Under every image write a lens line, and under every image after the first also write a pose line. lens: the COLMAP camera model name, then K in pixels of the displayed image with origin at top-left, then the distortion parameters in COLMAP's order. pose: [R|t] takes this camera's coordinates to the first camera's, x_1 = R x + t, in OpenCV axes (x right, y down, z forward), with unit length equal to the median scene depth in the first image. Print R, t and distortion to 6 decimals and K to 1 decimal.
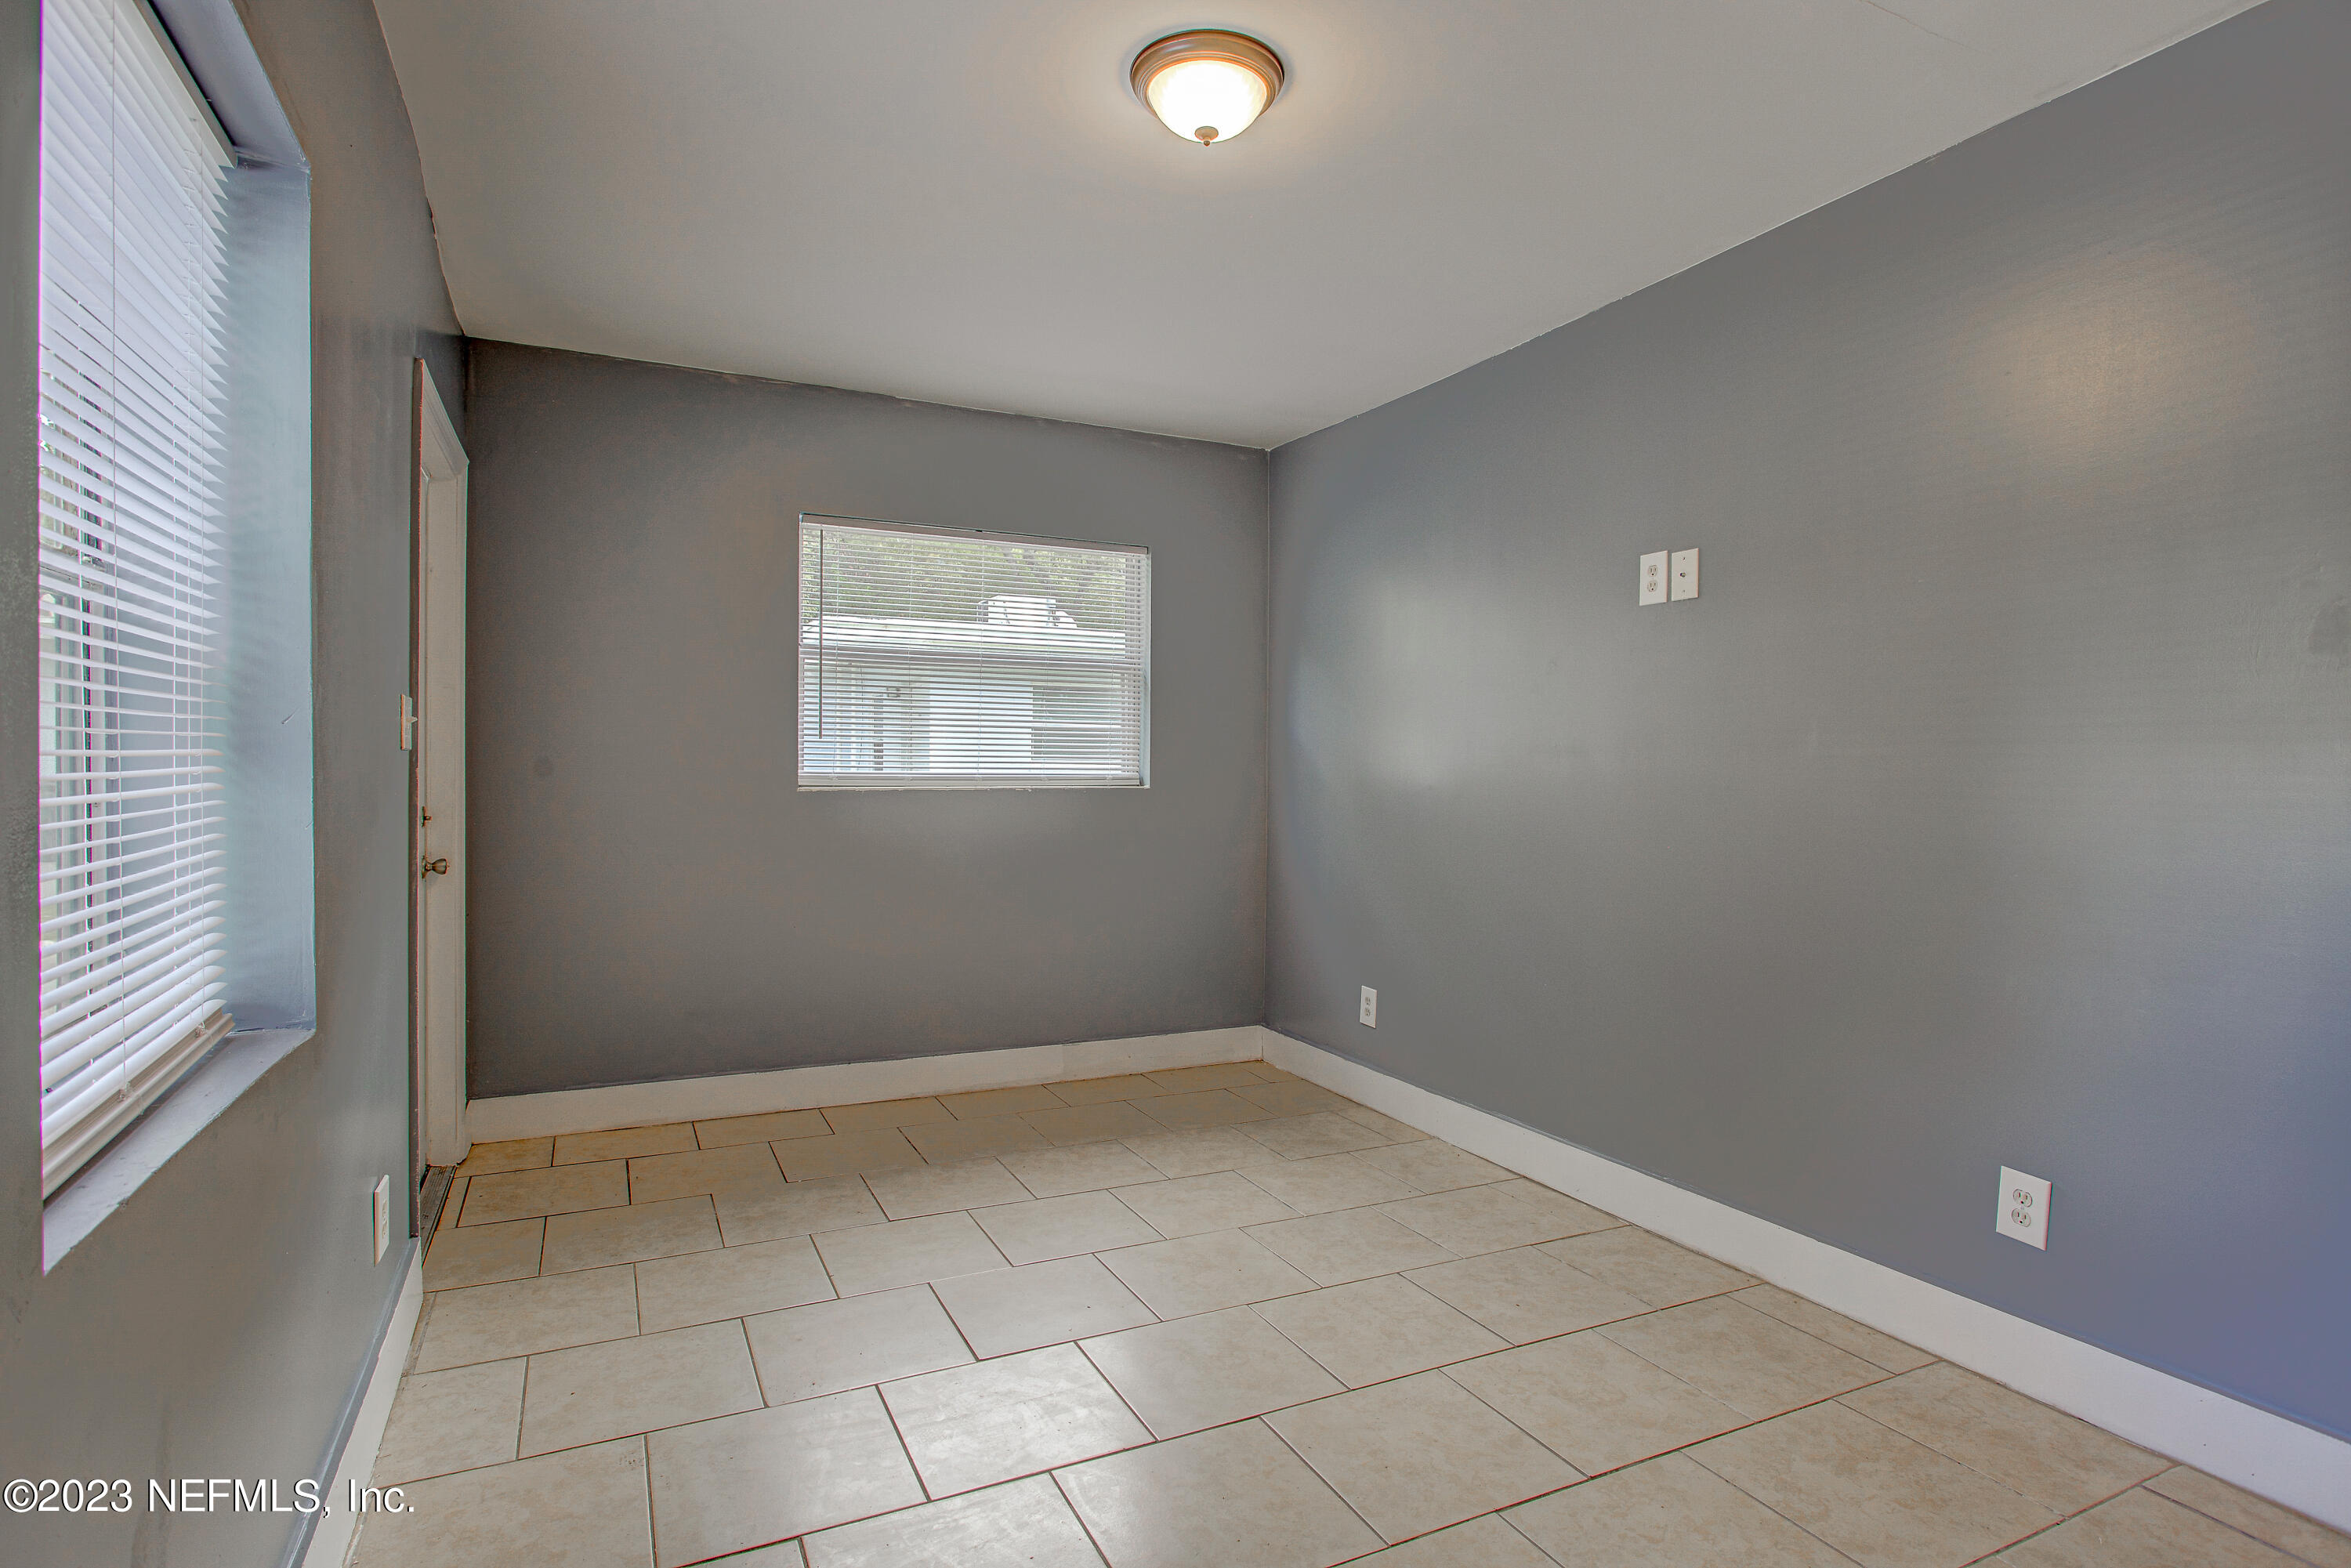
lens RADIAL K [[1196.4, 0, 1175.5], [0, 1196.4, 784.0], [0, 0, 1]] dist [-0.005250, 0.000793]
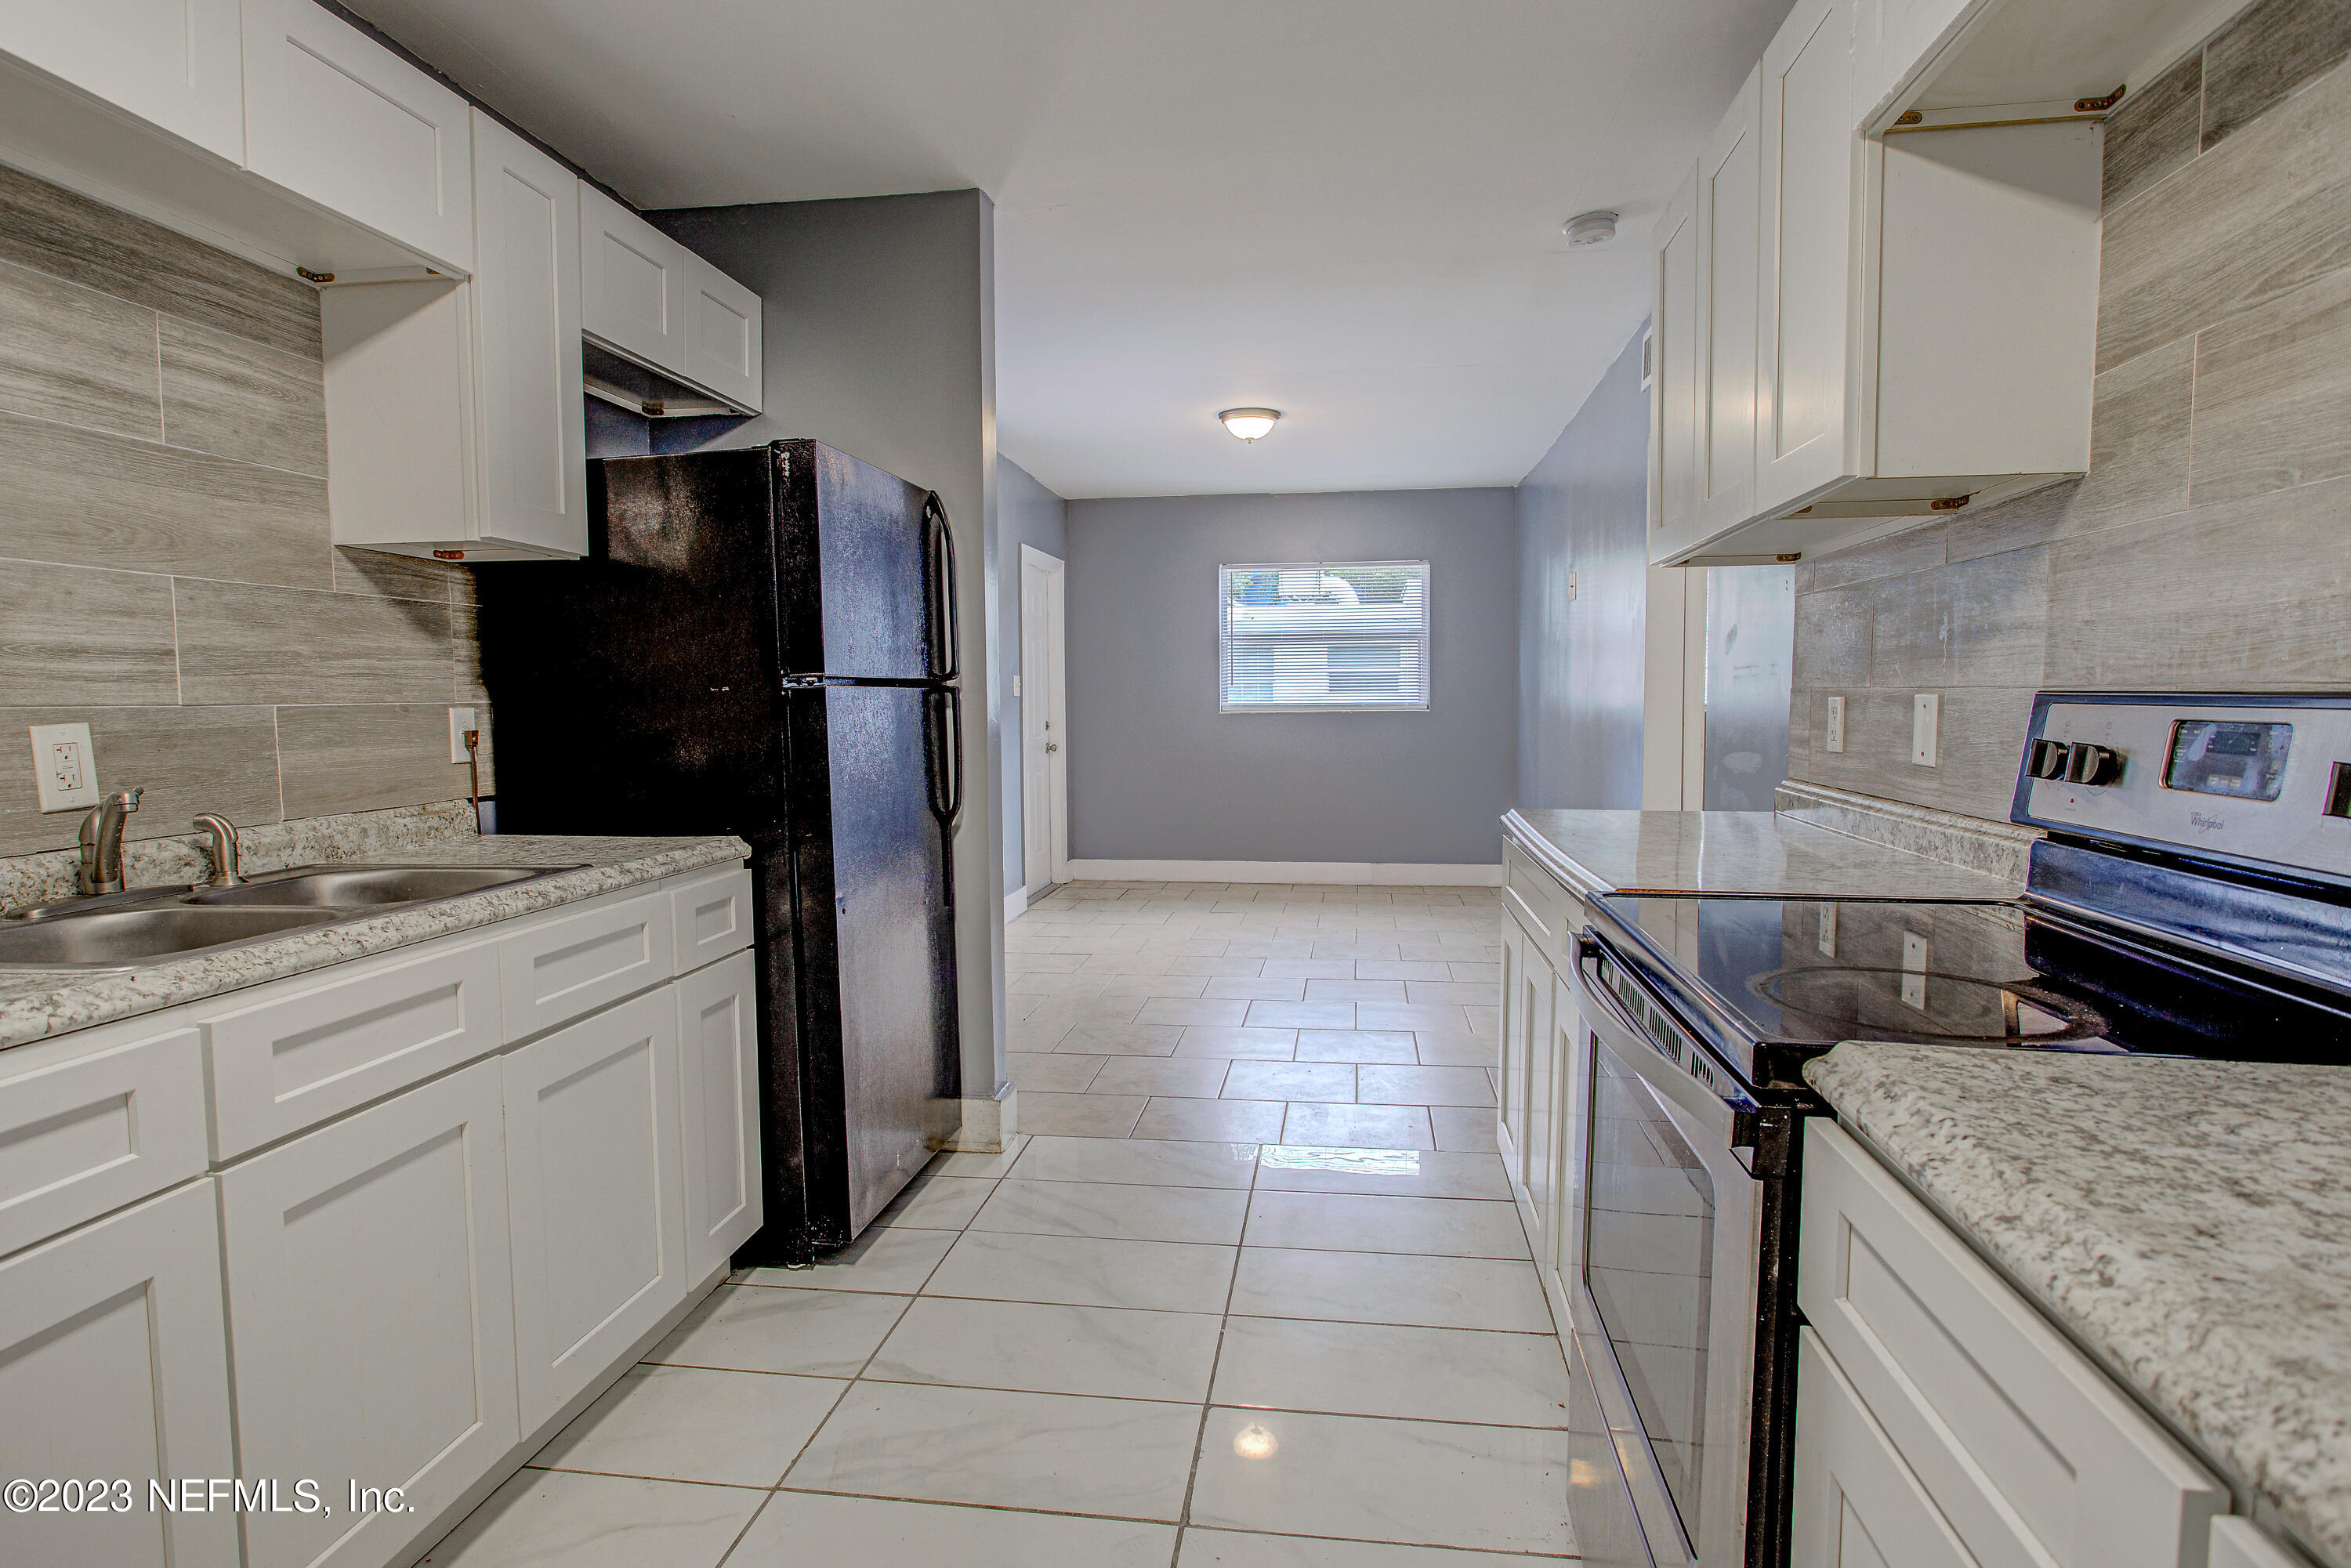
lens RADIAL K [[1282.8, 0, 1175.5], [0, 1282.8, 784.0], [0, 0, 1]] dist [-0.001308, 0.000201]
pose [[0.829539, 0.017520, -0.558174, 0.987690], [0.008625, 0.998987, 0.044173, 0.034467], [0.558383, -0.041457, 0.828547, -0.928068]]
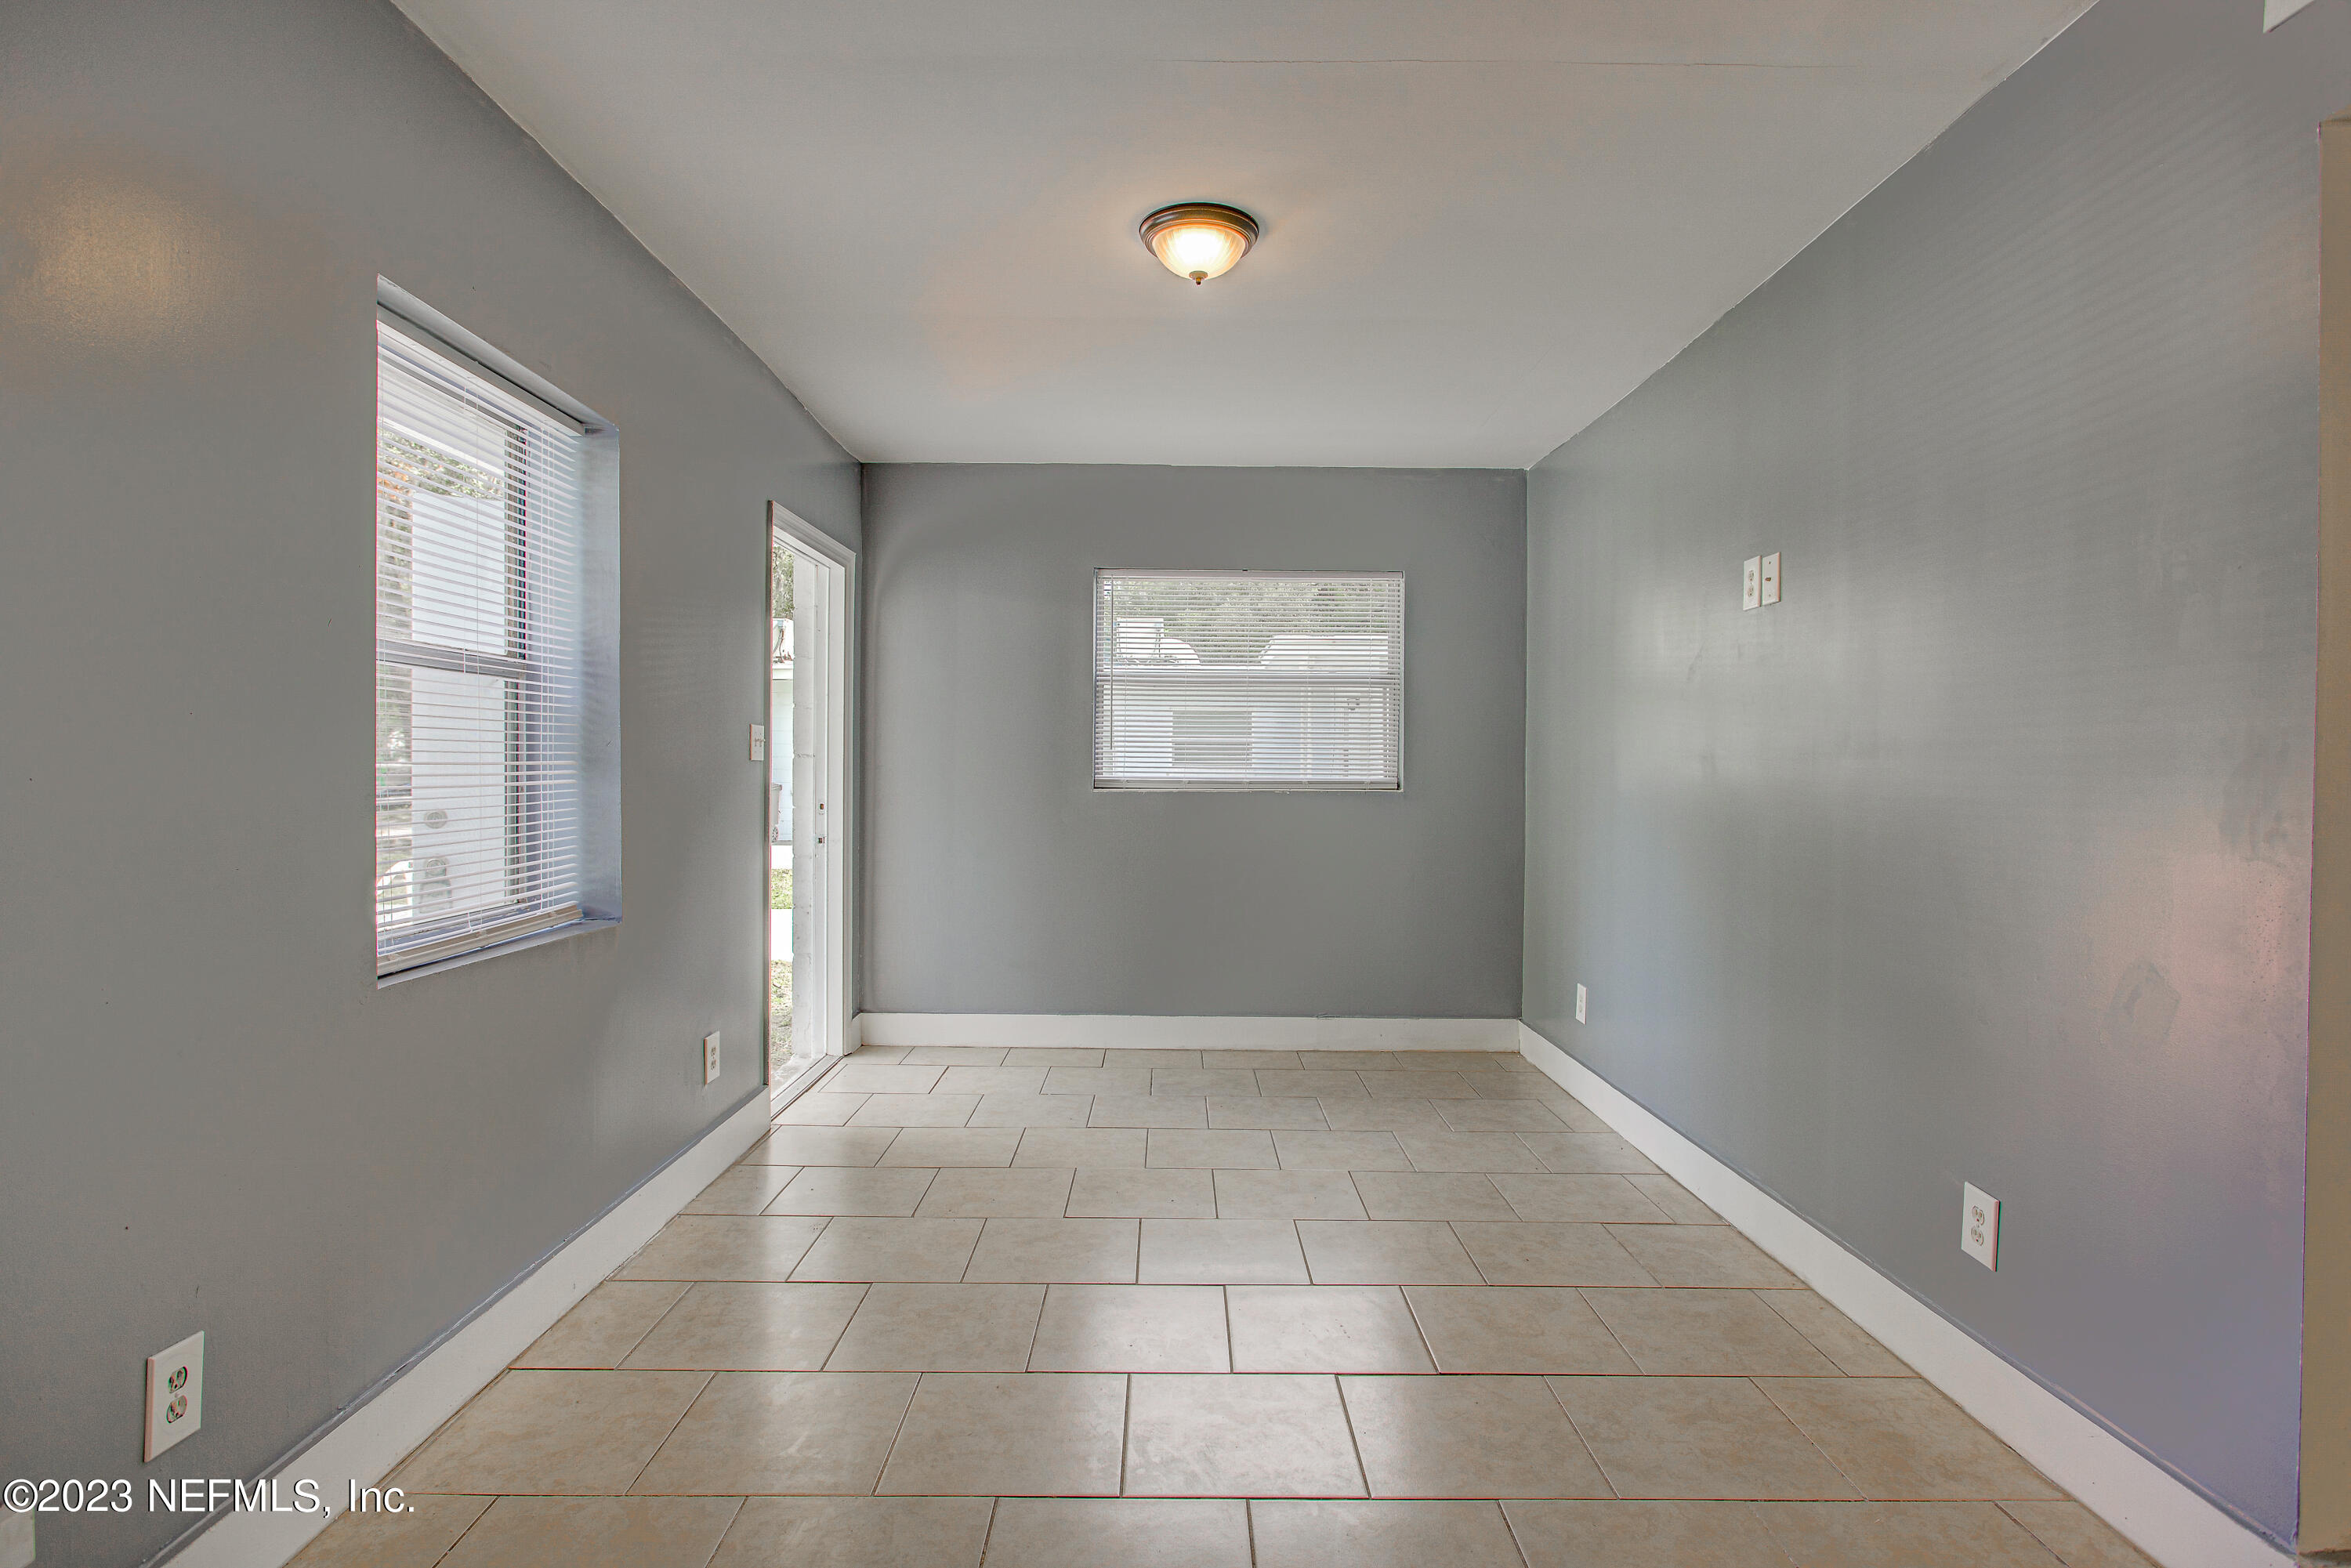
lens RADIAL K [[1196.4, 0, 1175.5], [0, 1196.4, 784.0], [0, 0, 1]] dist [-0.005250, 0.000793]
pose [[0.901409, 0.003595, -0.432954, 0.397629], [-0.006166, 0.999971, -0.004534, 0.004152], [0.432925, 0.006756, 0.901405, -0.114932]]
